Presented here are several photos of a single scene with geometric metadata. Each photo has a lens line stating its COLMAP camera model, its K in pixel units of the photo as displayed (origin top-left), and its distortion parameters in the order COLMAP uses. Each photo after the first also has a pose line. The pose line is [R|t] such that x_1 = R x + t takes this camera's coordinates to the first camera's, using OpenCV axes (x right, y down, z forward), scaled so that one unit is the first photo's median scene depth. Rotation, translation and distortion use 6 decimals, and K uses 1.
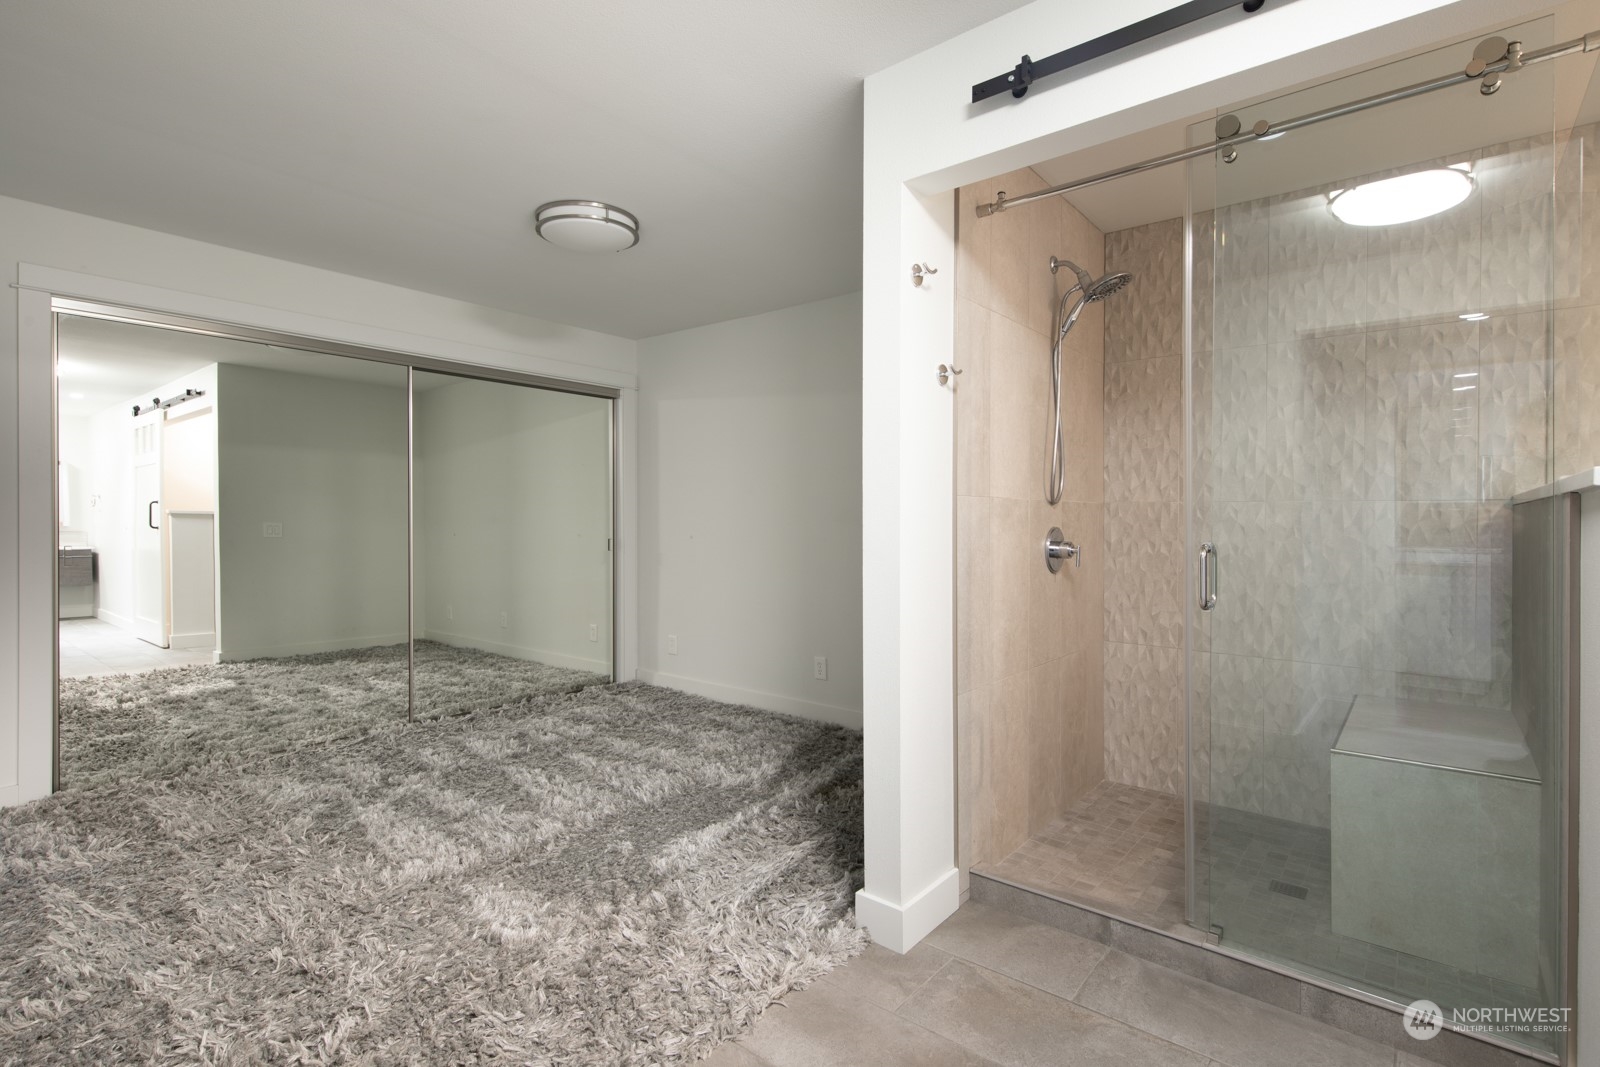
lens RADIAL K [[761.7, 0, 786.9], [0, 761.7, 520.3], [0, 0, 1]] dist [0.012213, -0.005267]
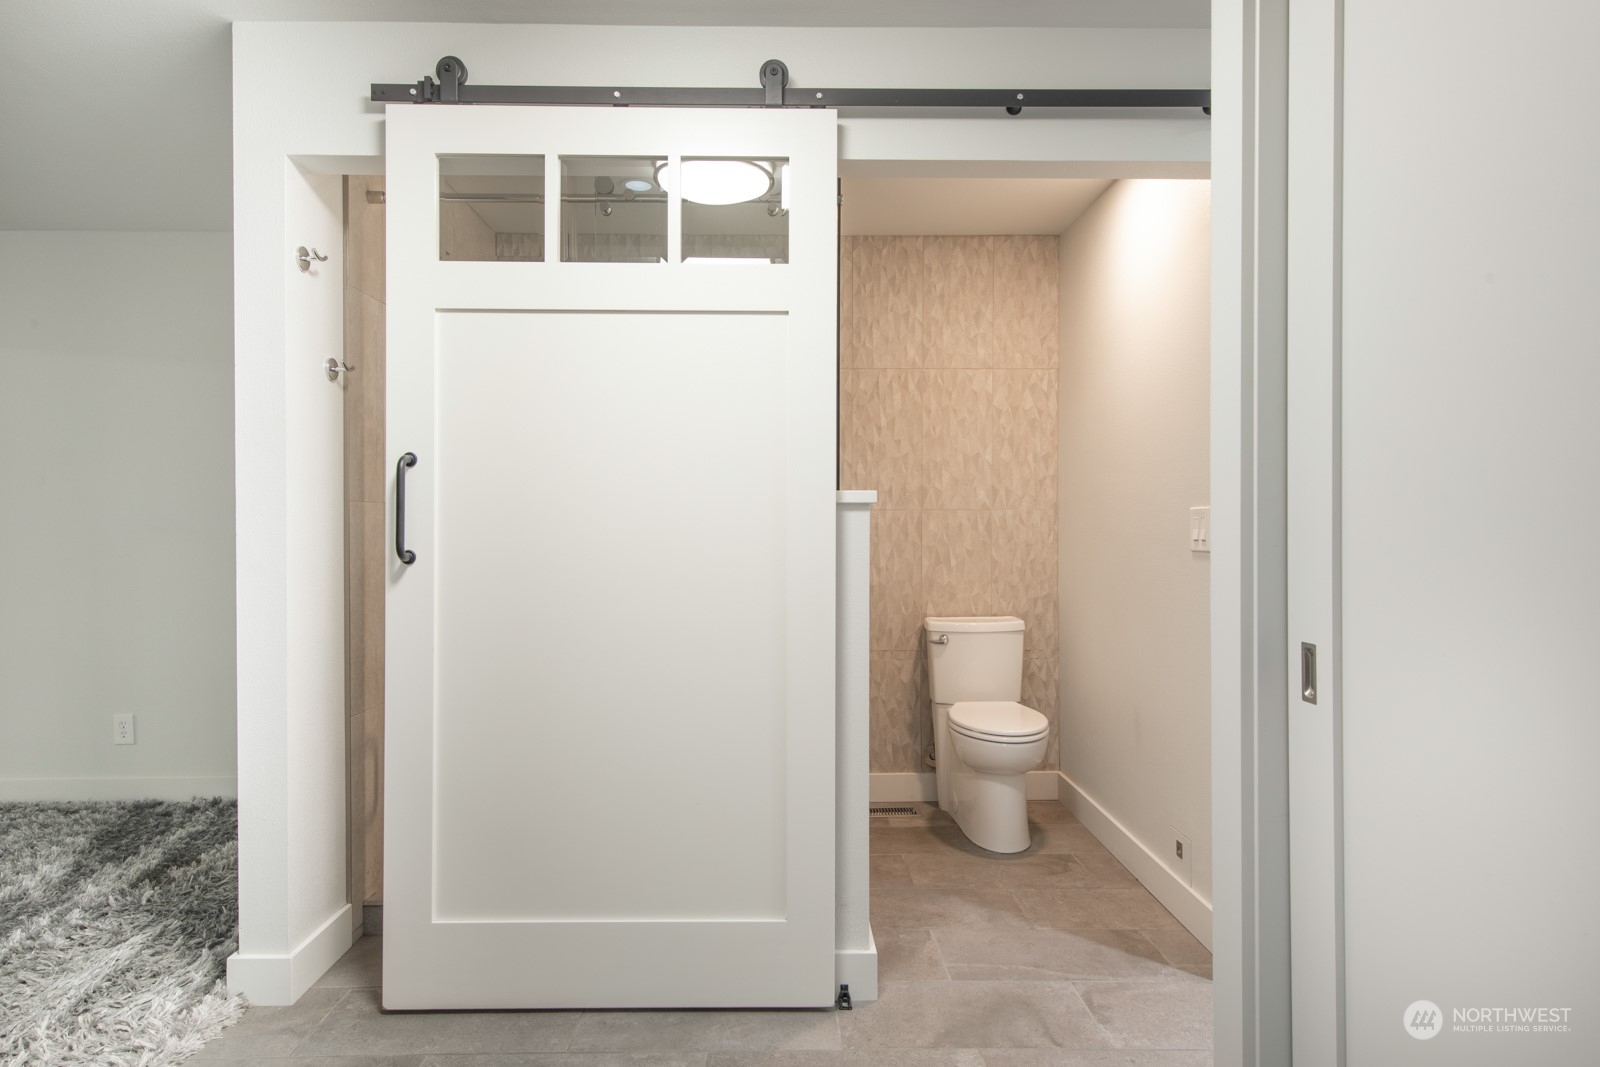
lens RADIAL K [[918.1, 0, 794.8], [0, 918.1, 527.6], [0, 0, 1]] dist [0.021245, -0.005437]
pose [[0.754183, -0.004857, 0.656646, -0.095122], [0.004962, 0.999986, 0.001697, 0.000393], [-0.656645, 0.001978, 0.754197, -0.182430]]
